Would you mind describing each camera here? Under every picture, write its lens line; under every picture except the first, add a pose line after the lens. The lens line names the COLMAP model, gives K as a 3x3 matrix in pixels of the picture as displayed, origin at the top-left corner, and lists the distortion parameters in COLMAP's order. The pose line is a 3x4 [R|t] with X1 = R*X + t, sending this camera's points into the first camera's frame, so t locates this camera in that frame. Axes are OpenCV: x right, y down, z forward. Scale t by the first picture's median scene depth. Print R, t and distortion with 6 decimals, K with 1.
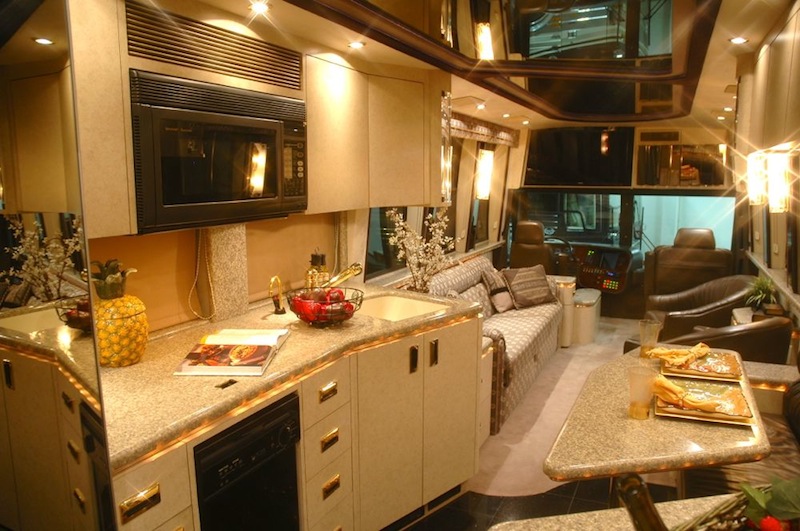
lens RADIAL K [[607.2, 0, 421.0], [0, 607.2, 277.1], [0, 0, 1]] dist [-0.165431, 0.163665]
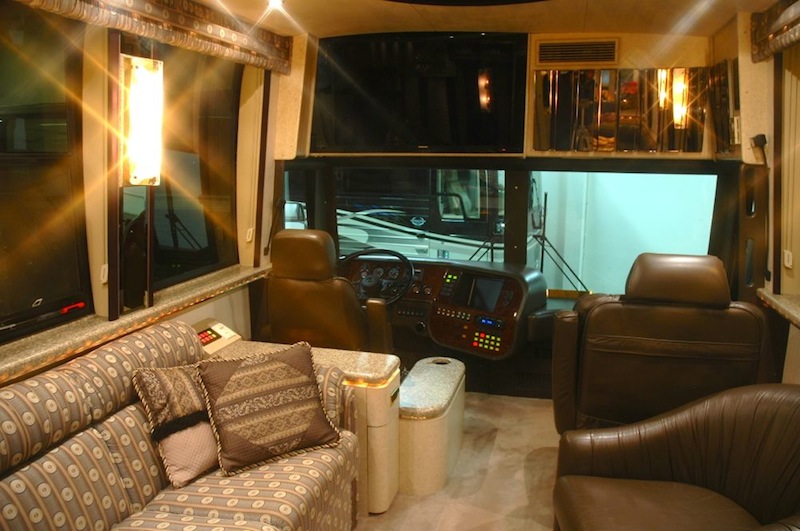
lens RADIAL K [[611.0, 0, 415.1], [0, 611.0, 275.8], [0, 0, 1]] dist [-0.174848, 0.167401]
pose [[0.988693, -0.024627, 0.147917, 0.348841], [0.019819, 0.999229, 0.033886, -0.127062], [-0.148638, -0.030571, 0.988419, 0.950543]]
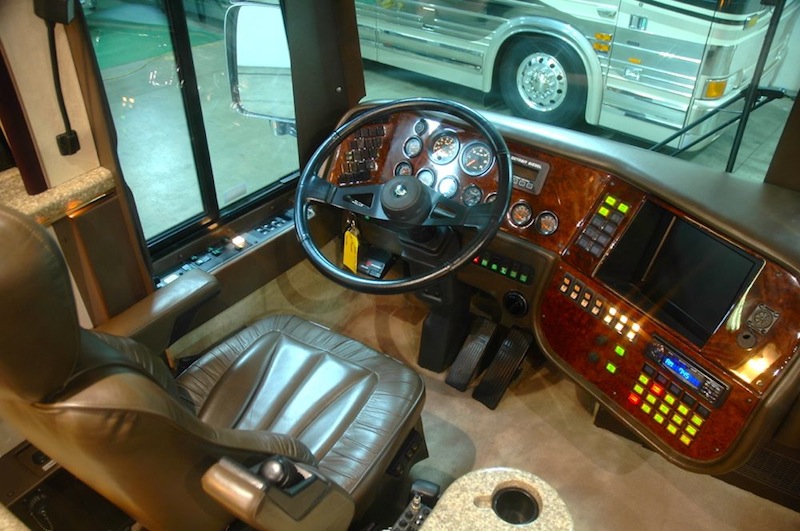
lens RADIAL K [[611.0, 0, 415.1], [0, 611.0, 275.8], [0, 0, 1]] dist [-0.174848, 0.167401]
pose [[0.988029, 0.099757, -0.117671, 0.497168], [-0.034519, 0.886404, 0.461623, -0.232673], [0.150354, -0.452036, 0.879237, 1.635084]]
